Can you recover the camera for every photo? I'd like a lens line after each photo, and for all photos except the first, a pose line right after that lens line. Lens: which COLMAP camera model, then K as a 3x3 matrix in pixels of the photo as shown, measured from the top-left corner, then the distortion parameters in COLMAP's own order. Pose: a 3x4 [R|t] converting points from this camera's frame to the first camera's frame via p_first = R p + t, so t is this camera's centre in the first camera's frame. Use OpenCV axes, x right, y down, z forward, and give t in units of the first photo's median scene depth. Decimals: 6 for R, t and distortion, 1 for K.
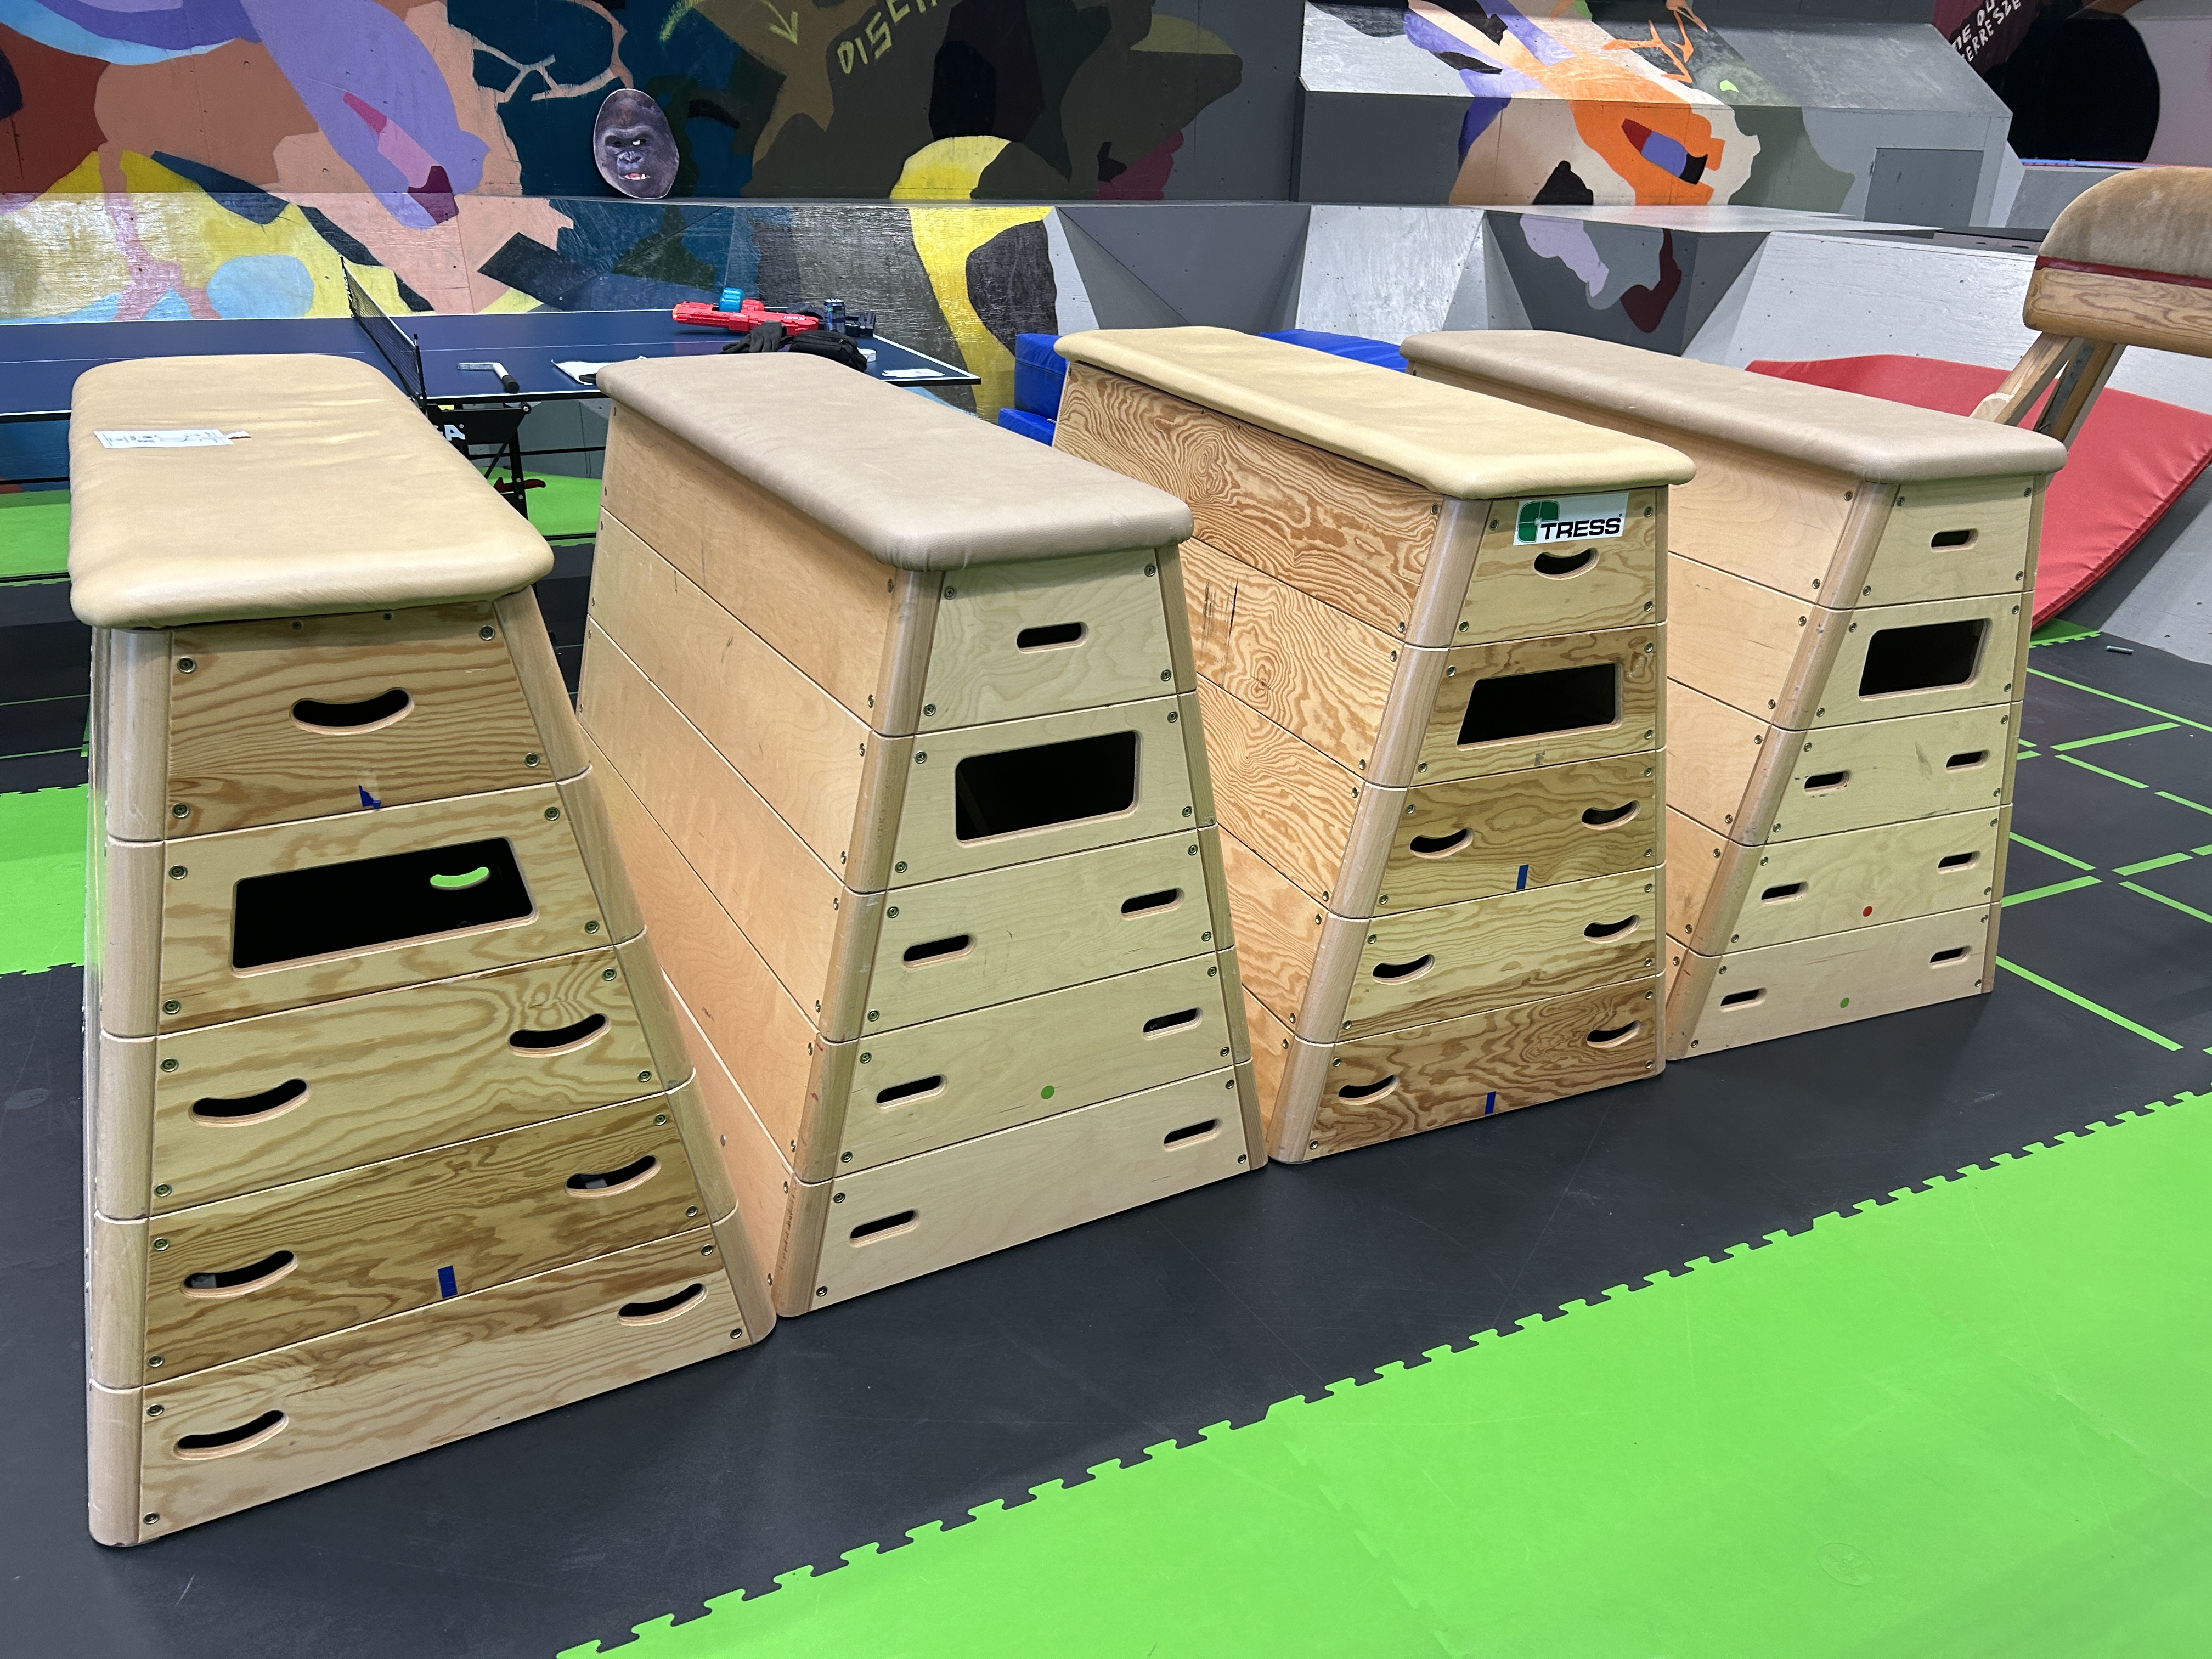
lens RADIAL K [[1678.3, 0, 1104.0], [0, 1678.3, 831.6], [0, 0, 1]] dist [0.027653, -0.021739]
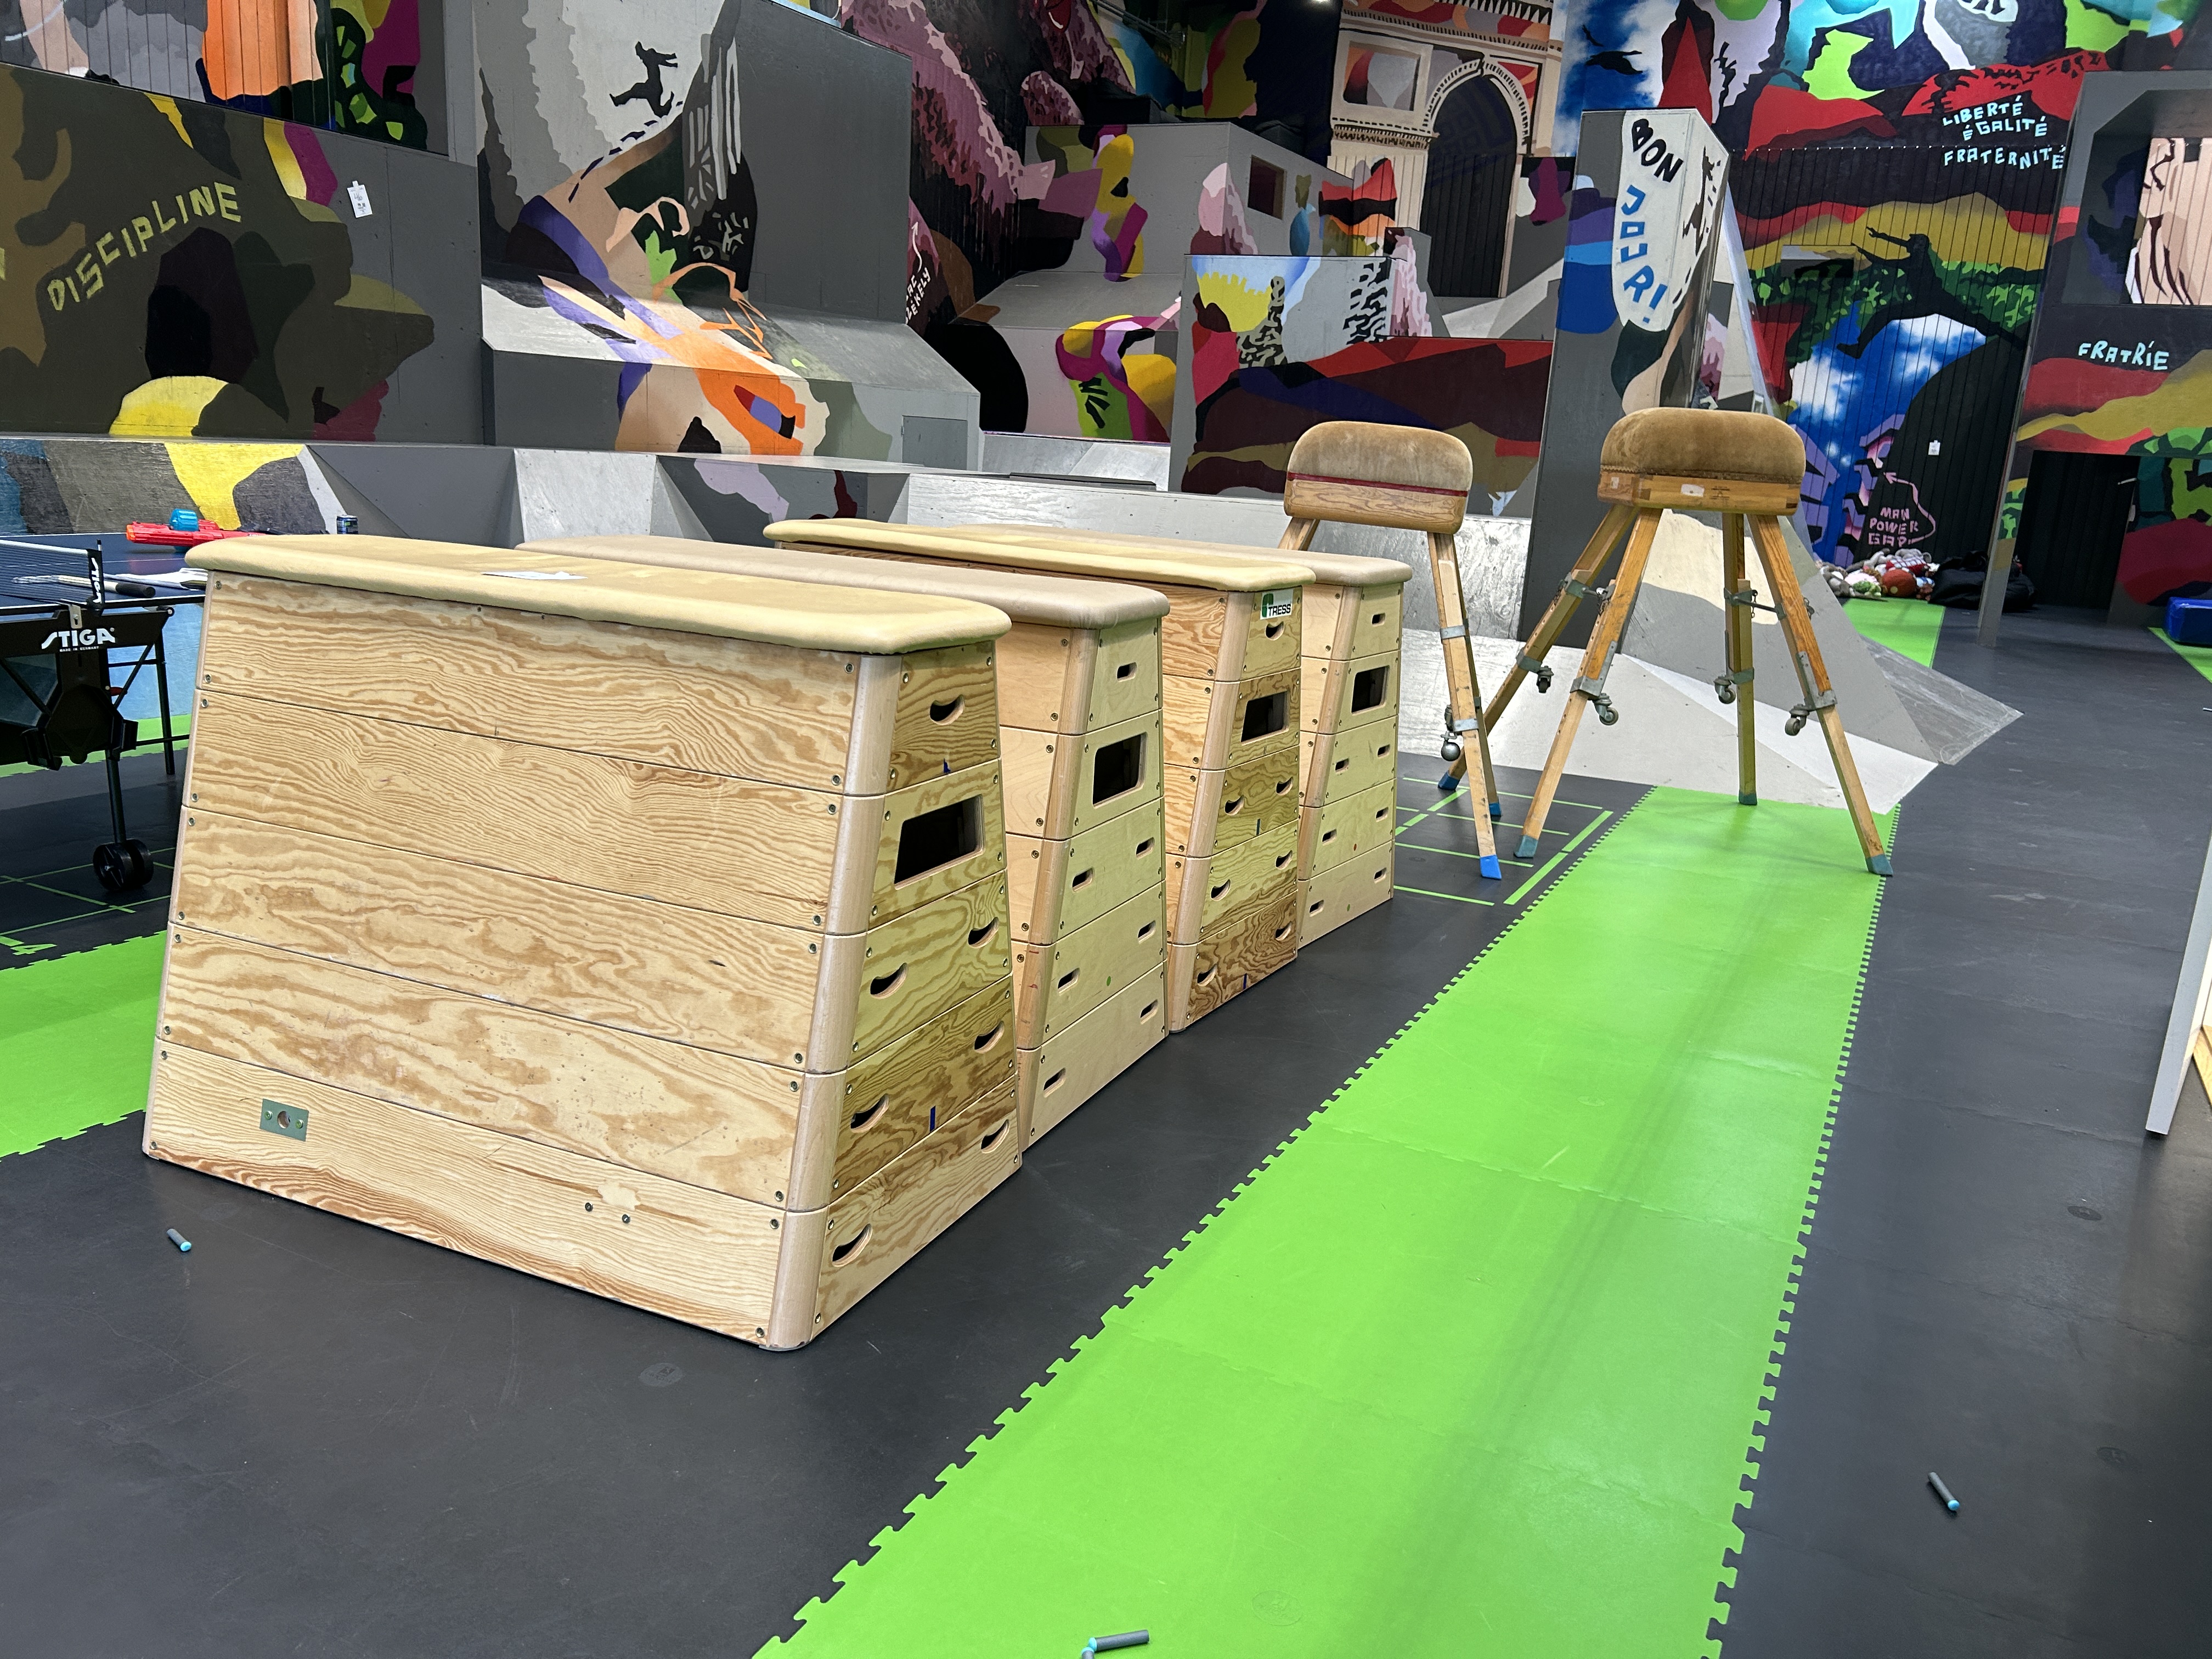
lens RADIAL K [[1678.3, 0, 1107.4], [0, 1678.3, 831.4], [0, 0, 1]] dist [0.027653, -0.021739]
pose [[0.801391, -0.121539, 0.585662, -0.280374], [0.203429, 0.976152, -0.075787, 0.042647], [-0.562484, 0.179876, 0.807005, -0.077472]]
